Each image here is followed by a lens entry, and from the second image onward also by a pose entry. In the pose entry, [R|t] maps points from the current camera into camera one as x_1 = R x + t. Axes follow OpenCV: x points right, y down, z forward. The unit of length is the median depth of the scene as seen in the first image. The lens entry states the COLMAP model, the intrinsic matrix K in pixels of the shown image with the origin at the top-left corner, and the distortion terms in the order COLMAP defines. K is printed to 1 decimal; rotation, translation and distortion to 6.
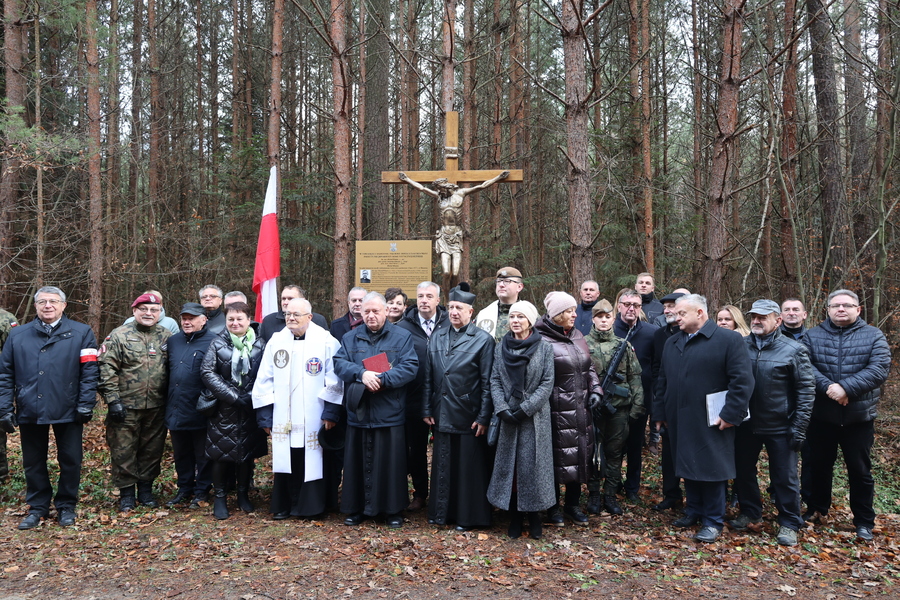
lens RADIAL K [[594.6, 0, 426.4], [0, 594.6, 301.9], [0, 0, 1]] dist [-0.033884, 0.000476]
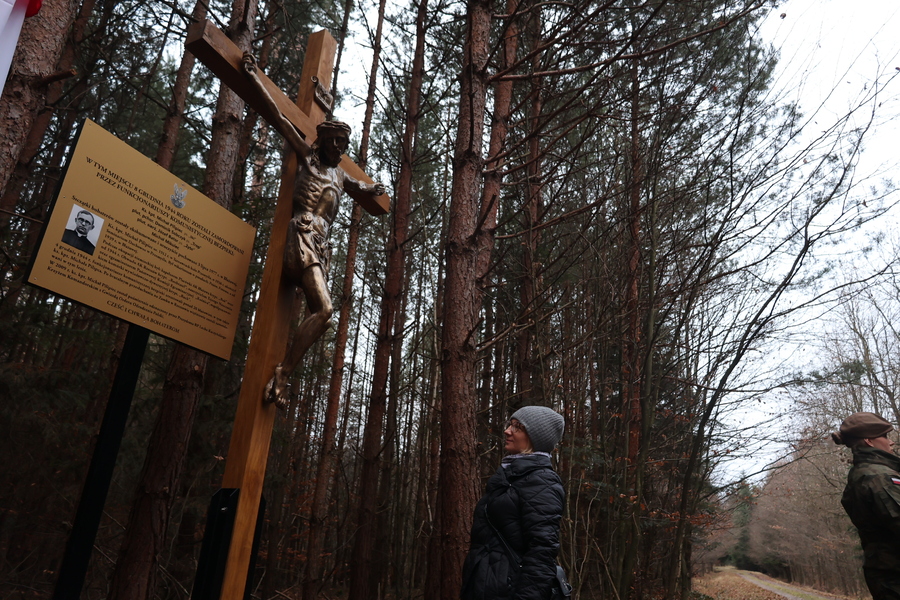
lens RADIAL K [[621.6, 0, 451.3], [0, 621.6, 293.7], [0, 0, 1]] dist [-0.017965, 0.005393]
pose [[0.286048, 0.389741, 0.875373, -0.338007], [-0.042553, 0.917811, -0.394730, 0.113736], [-0.957270, 0.075662, 0.279123, 0.777054]]
